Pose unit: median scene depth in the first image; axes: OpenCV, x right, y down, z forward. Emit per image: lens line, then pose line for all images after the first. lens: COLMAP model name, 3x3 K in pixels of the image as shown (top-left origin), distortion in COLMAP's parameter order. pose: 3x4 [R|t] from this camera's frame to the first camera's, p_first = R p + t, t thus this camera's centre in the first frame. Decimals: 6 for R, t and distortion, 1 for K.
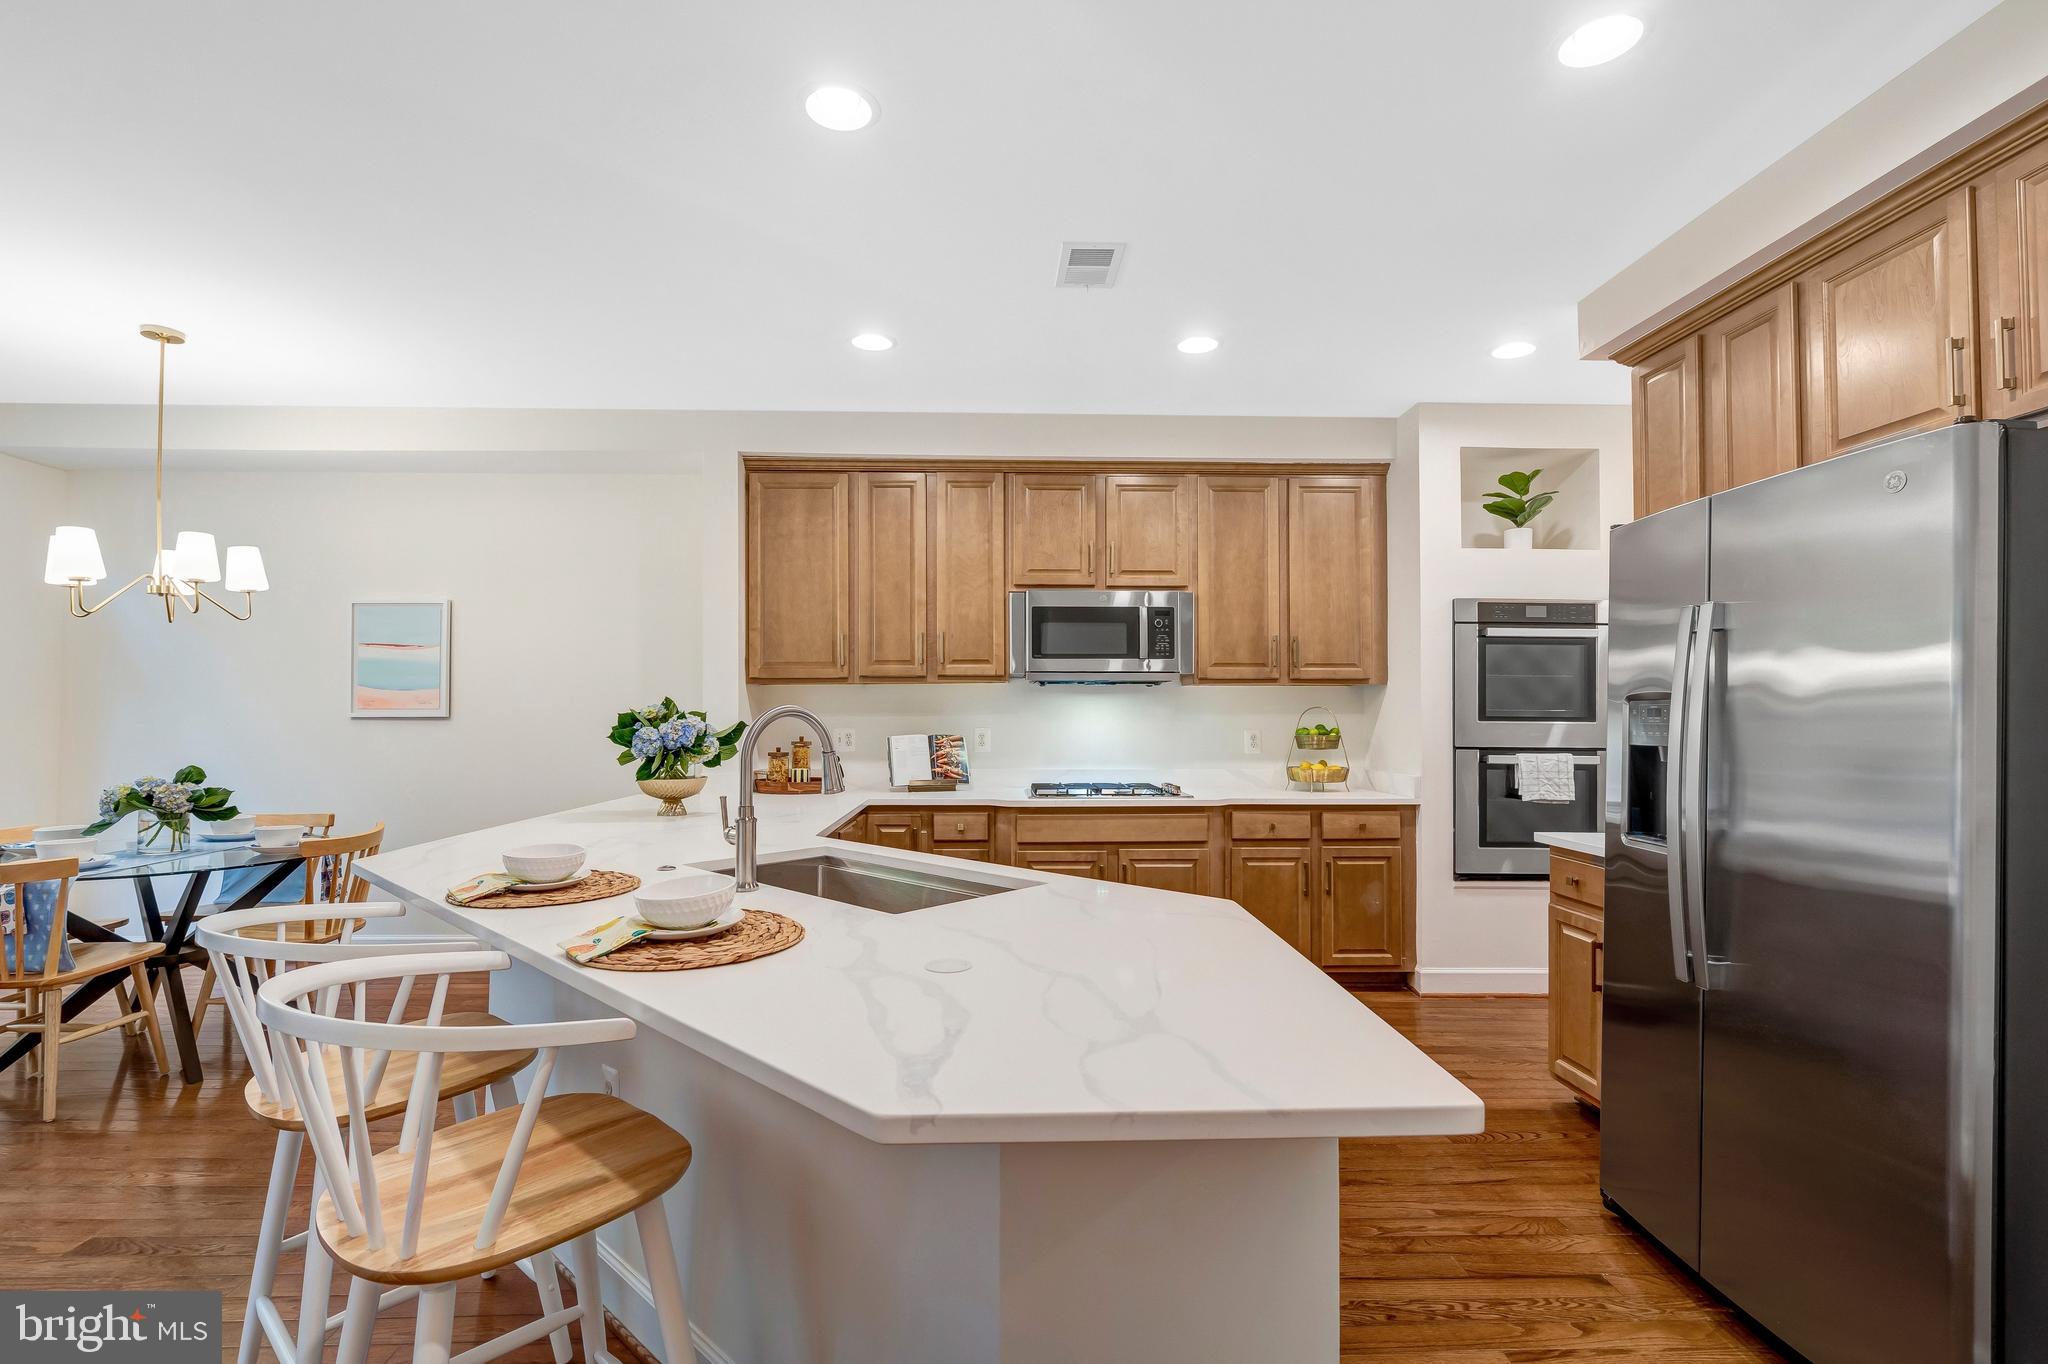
lens RADIAL K [[935.1, 0, 1015.4], [0, 935.1, 696.9], [0, 0, 1]] dist [-0.001813, 0.000526]
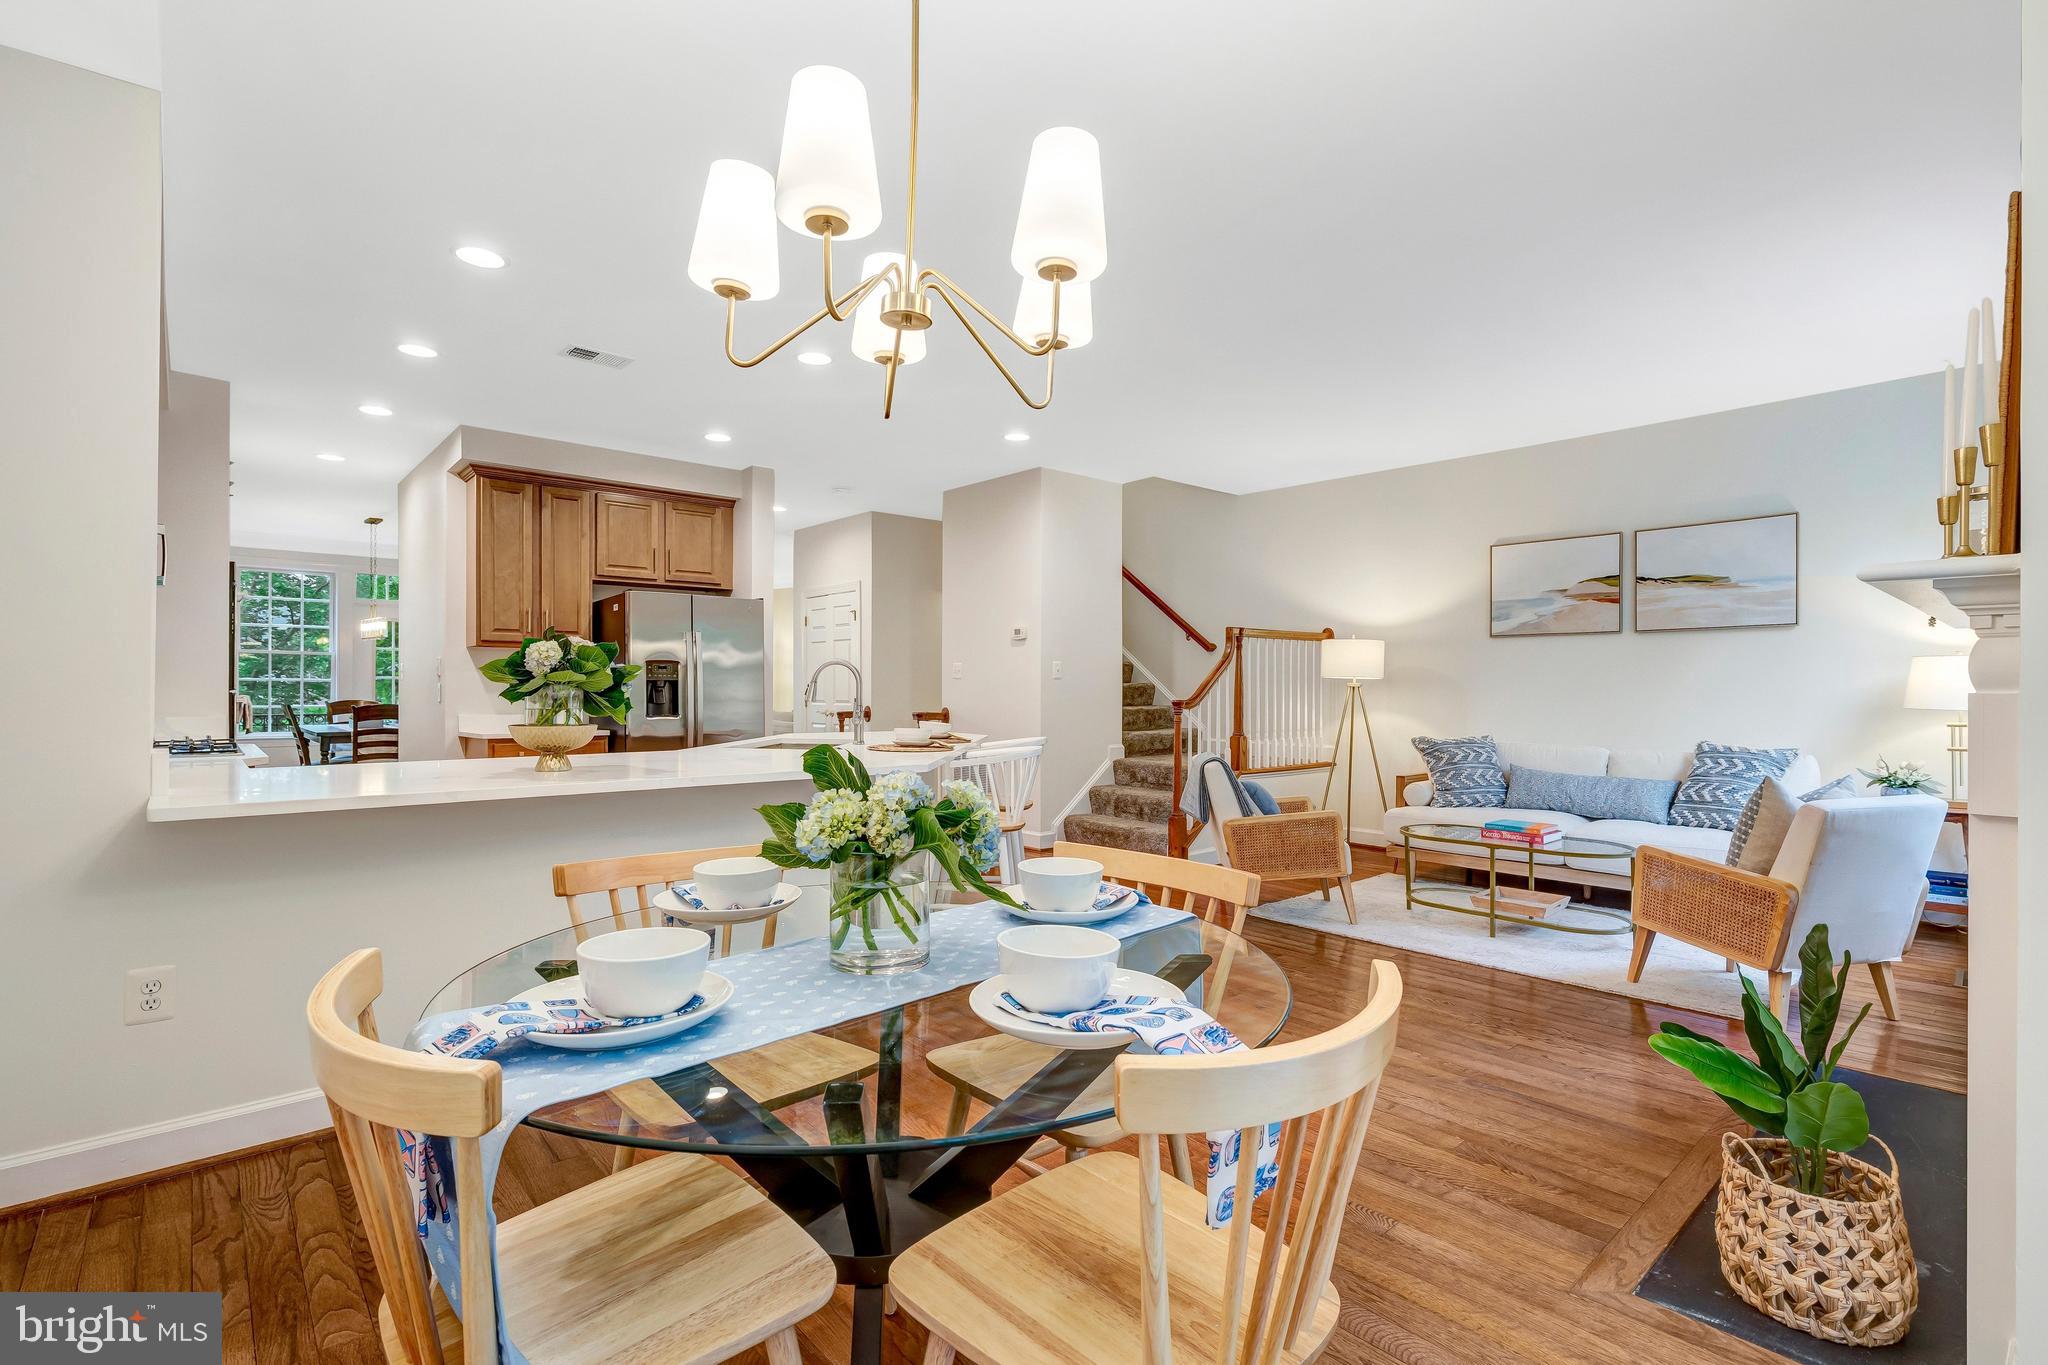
lens RADIAL K [[954.2, 0, 1008.6], [0, 954.2, 683.7], [0, 0, 1]] dist [-0.000563, 0.000329]
pose [[-0.638369, -0.001027, 0.769729, -1.014121], [-0.022272, 0.999605, -0.017137, 0.042632], [-0.769408, -0.028083, -0.638140, 0.984458]]
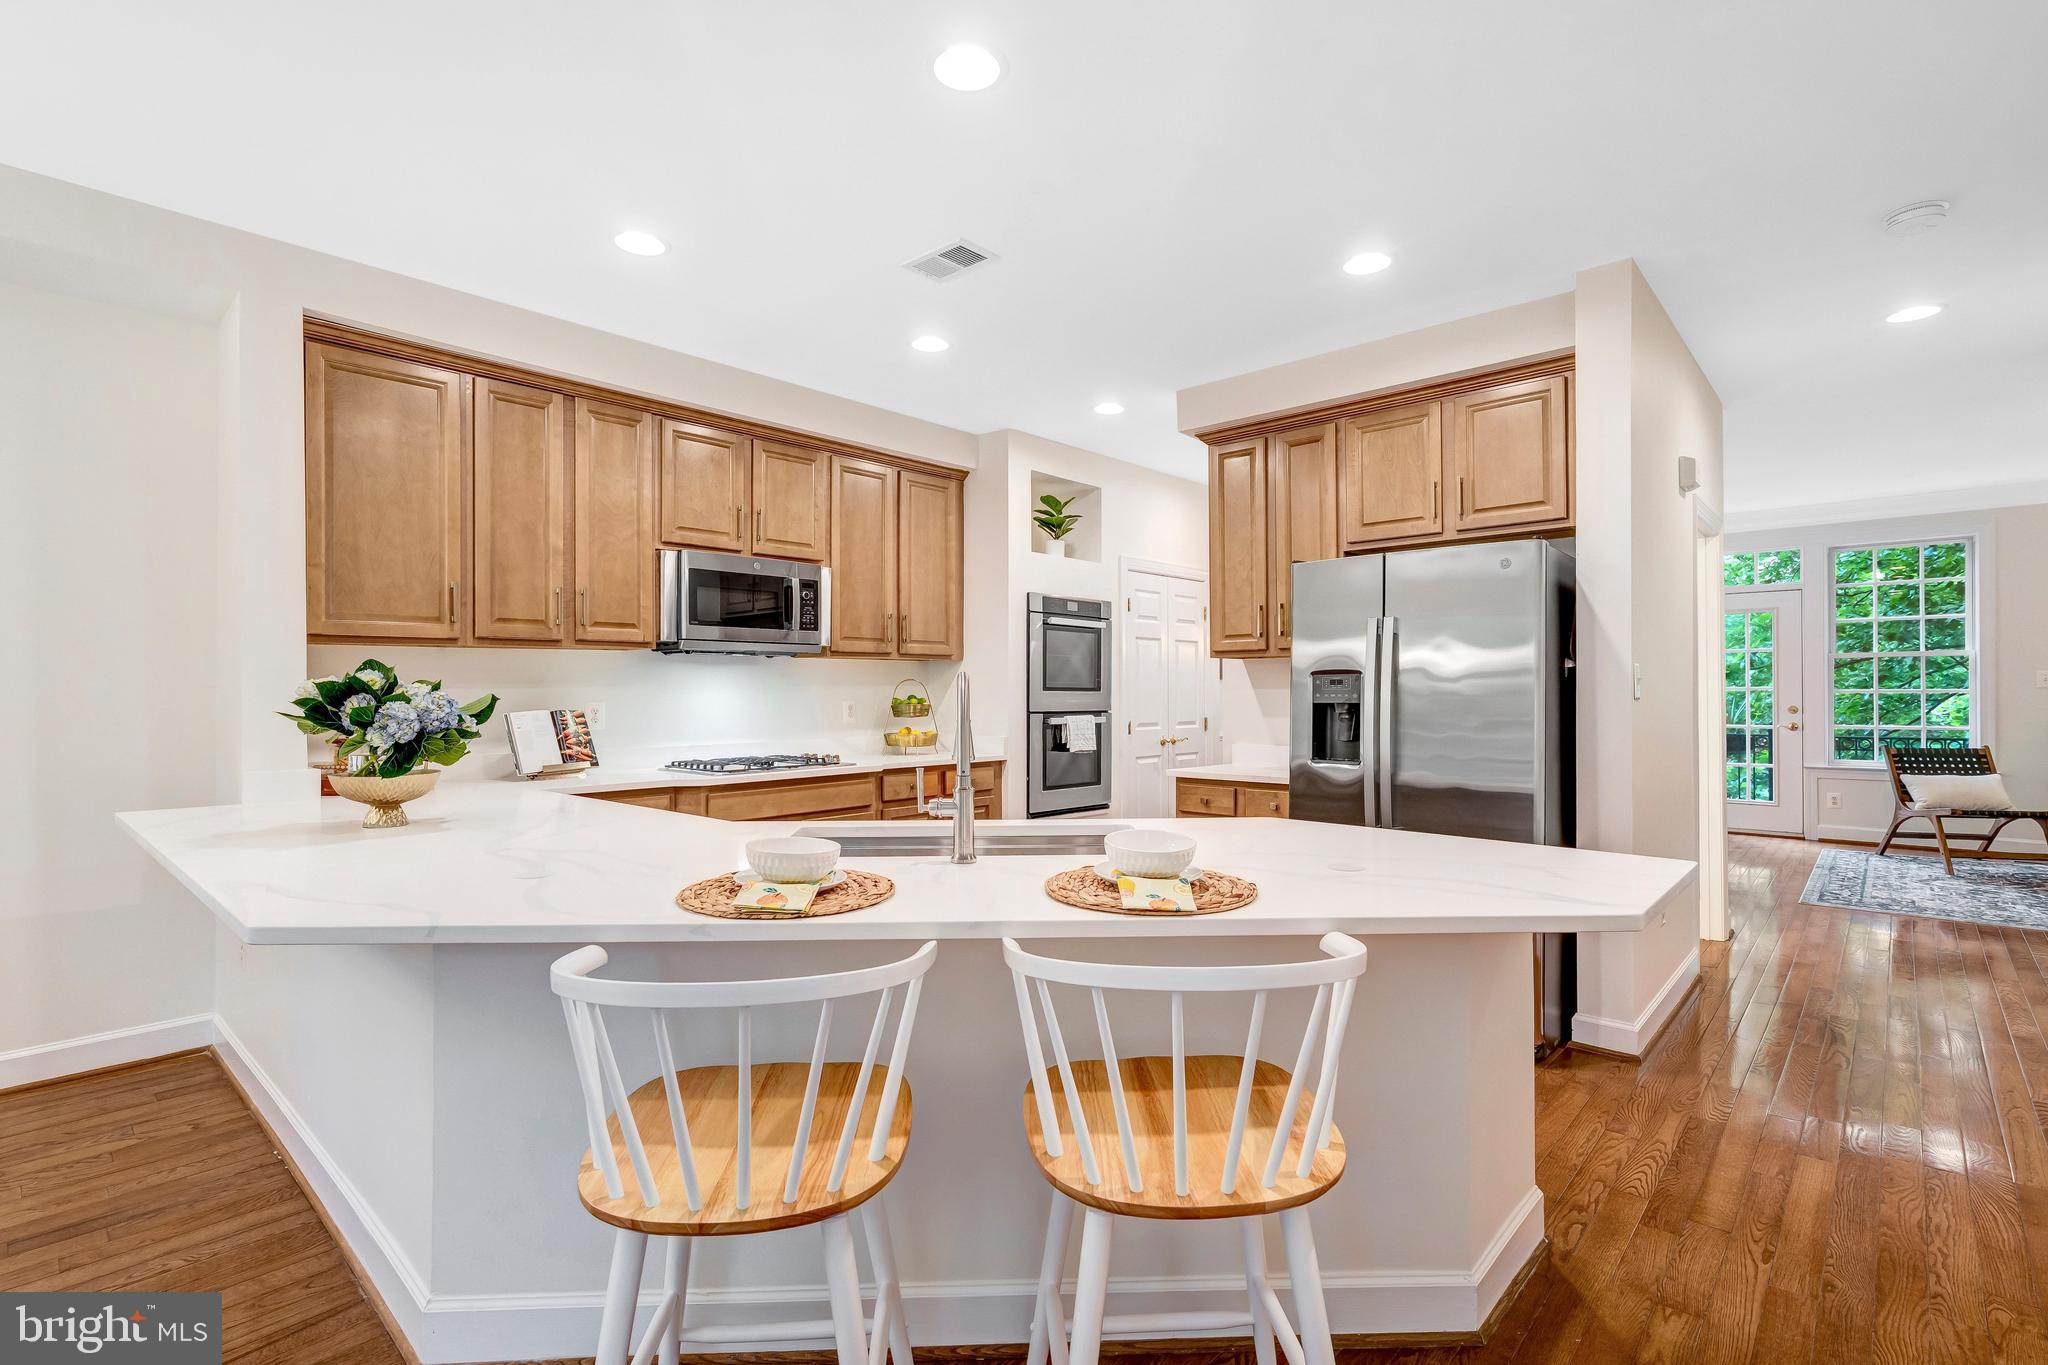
lens RADIAL K [[954.2, 0, 1008.6], [0, 954.2, 683.7], [0, 0, 1]] dist [-0.000563, 0.000329]
pose [[0.703089, 0.001267, 0.711100, -0.435476], [-0.011302, 0.999892, 0.009394, 0.004471], [-0.711012, -0.014642, 0.703028, 0.124339]]
